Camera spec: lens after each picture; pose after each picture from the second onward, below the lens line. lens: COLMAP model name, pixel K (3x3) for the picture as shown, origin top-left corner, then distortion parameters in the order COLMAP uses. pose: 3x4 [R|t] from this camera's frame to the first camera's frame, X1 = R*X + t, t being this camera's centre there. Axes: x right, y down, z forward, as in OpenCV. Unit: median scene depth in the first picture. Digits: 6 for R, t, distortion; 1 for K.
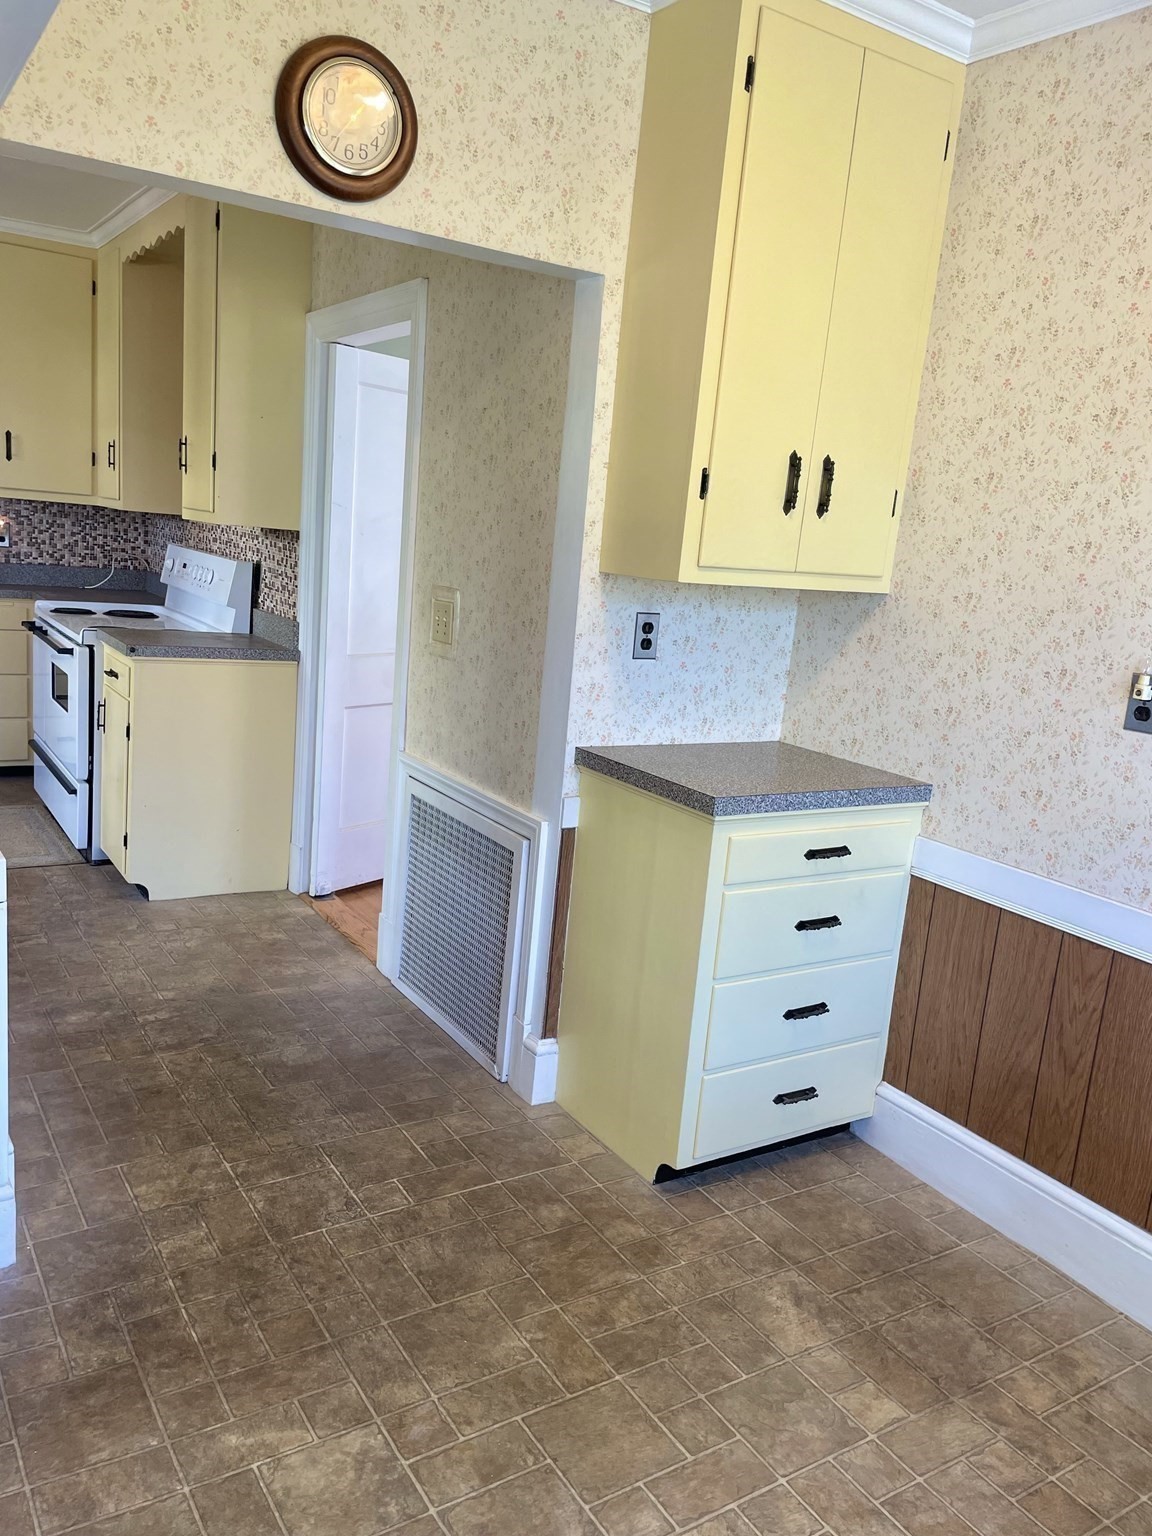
lens RADIAL K [[1166.5, 0, 573.9], [0, 1166.5, 771.8], [0, 0, 1]] dist [0.051239, -0.047253]
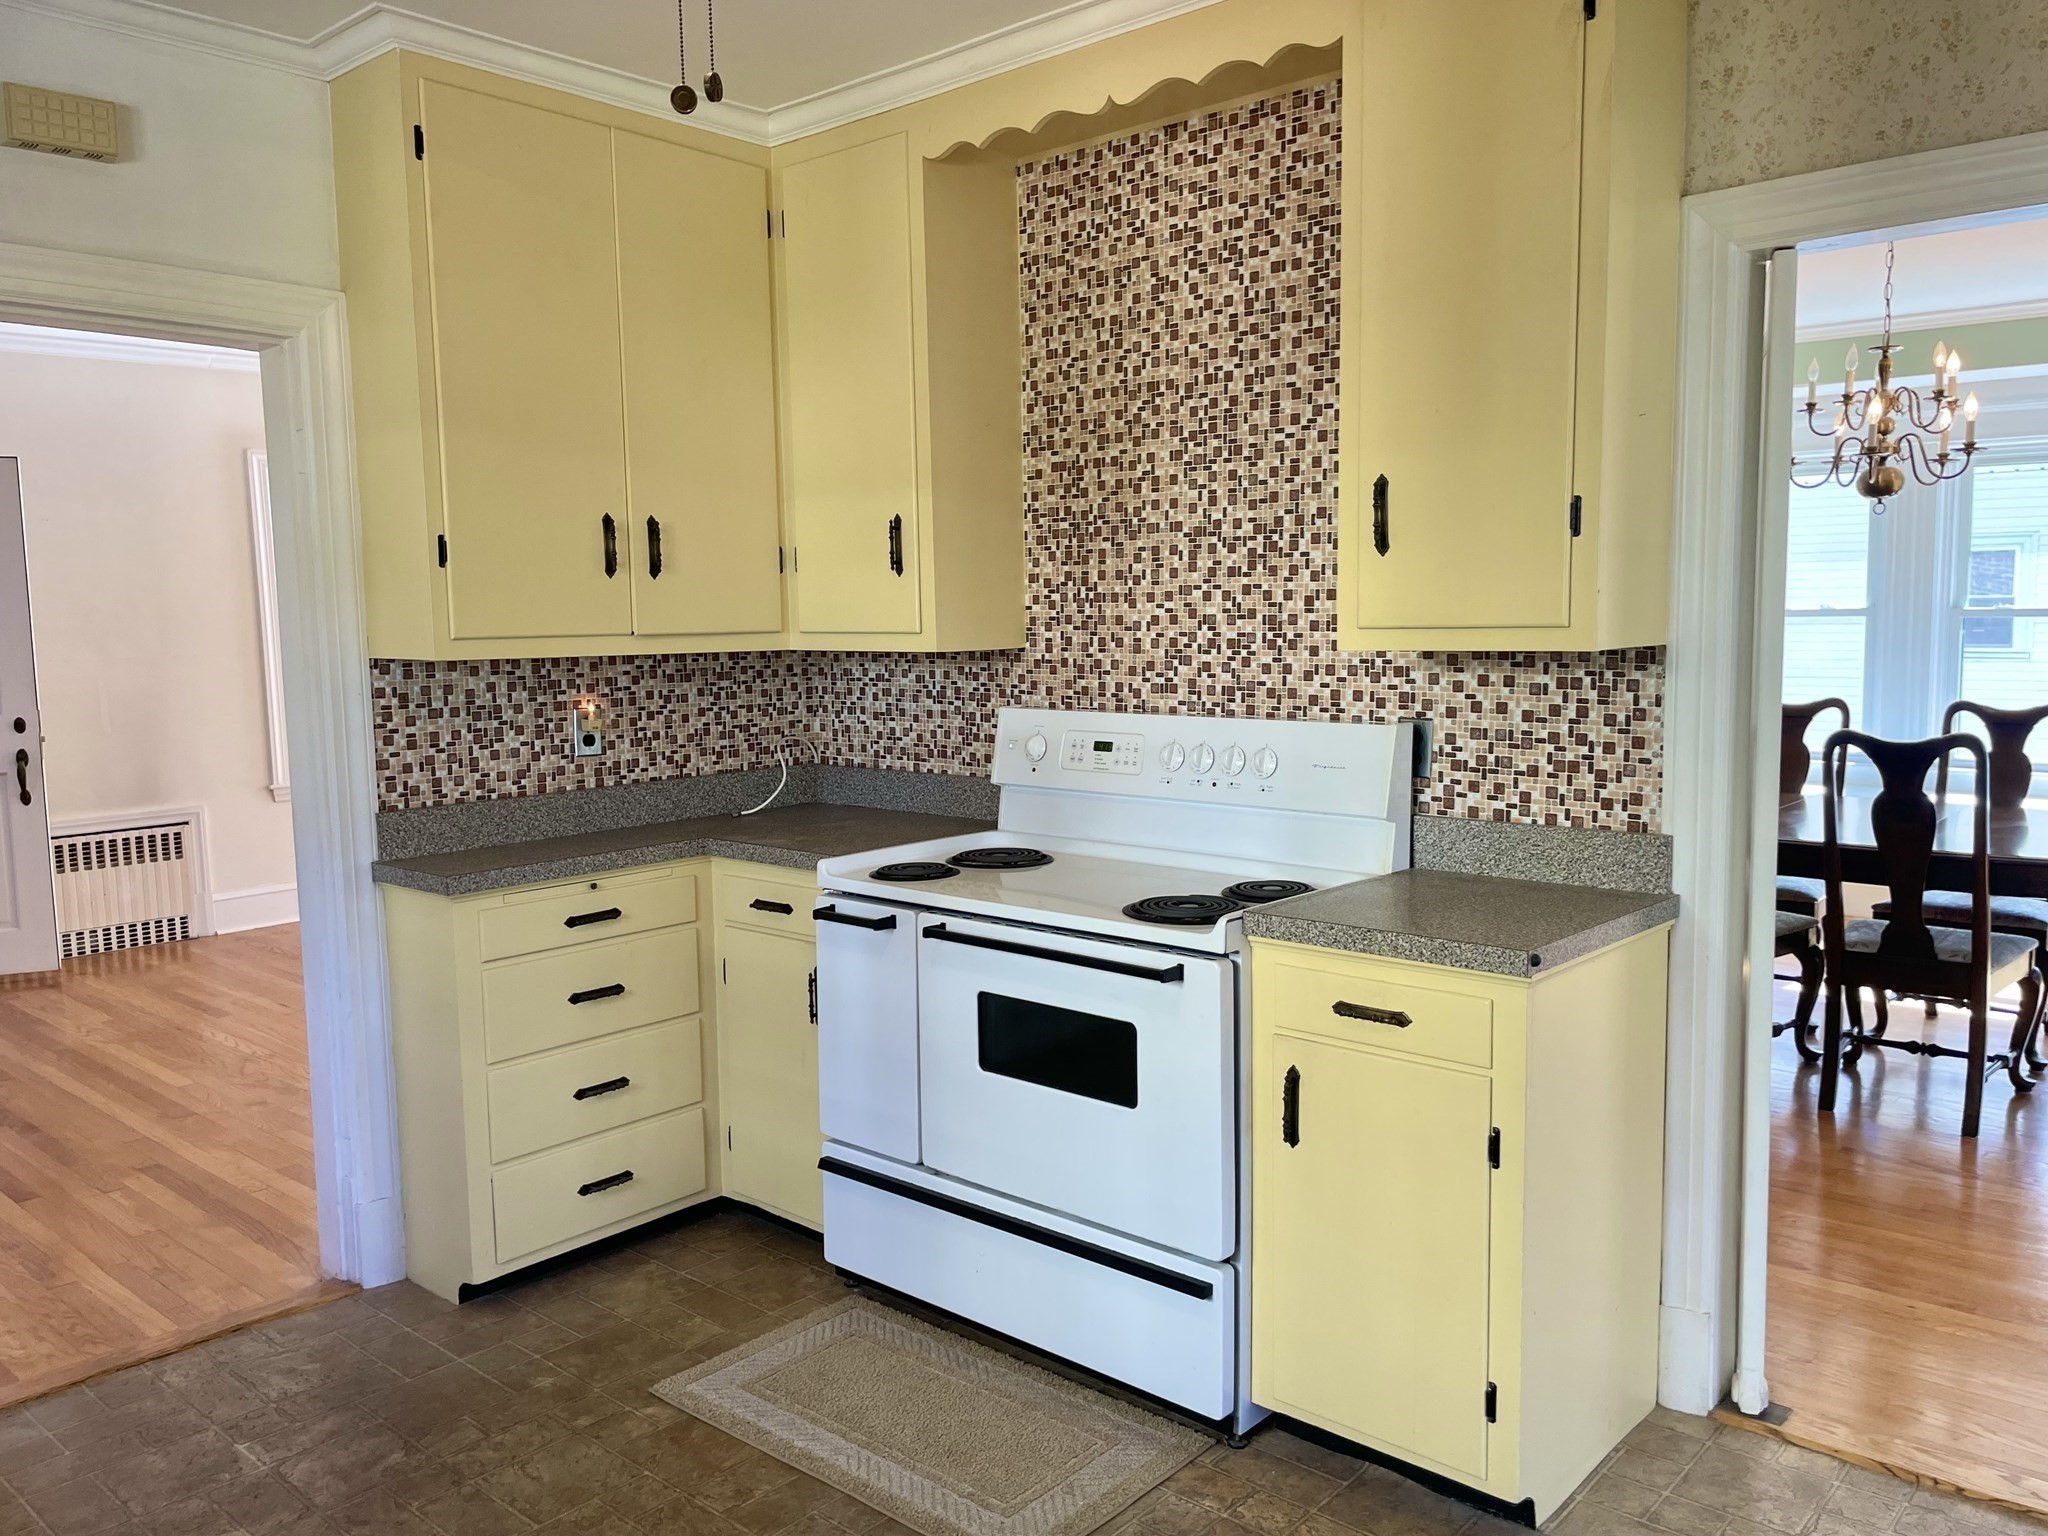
lens RADIAL K [[1555.3, 0, 1020.2], [0, 1555.3, 754.3], [0, 0, 1]] dist [0.051239, -0.047253]
pose [[0.957726, -0.130622, 0.256318, -0.477984], [0.156260, 0.984285, -0.082261, -0.110763], [-0.241545, 0.118836, 0.963086, 0.338100]]
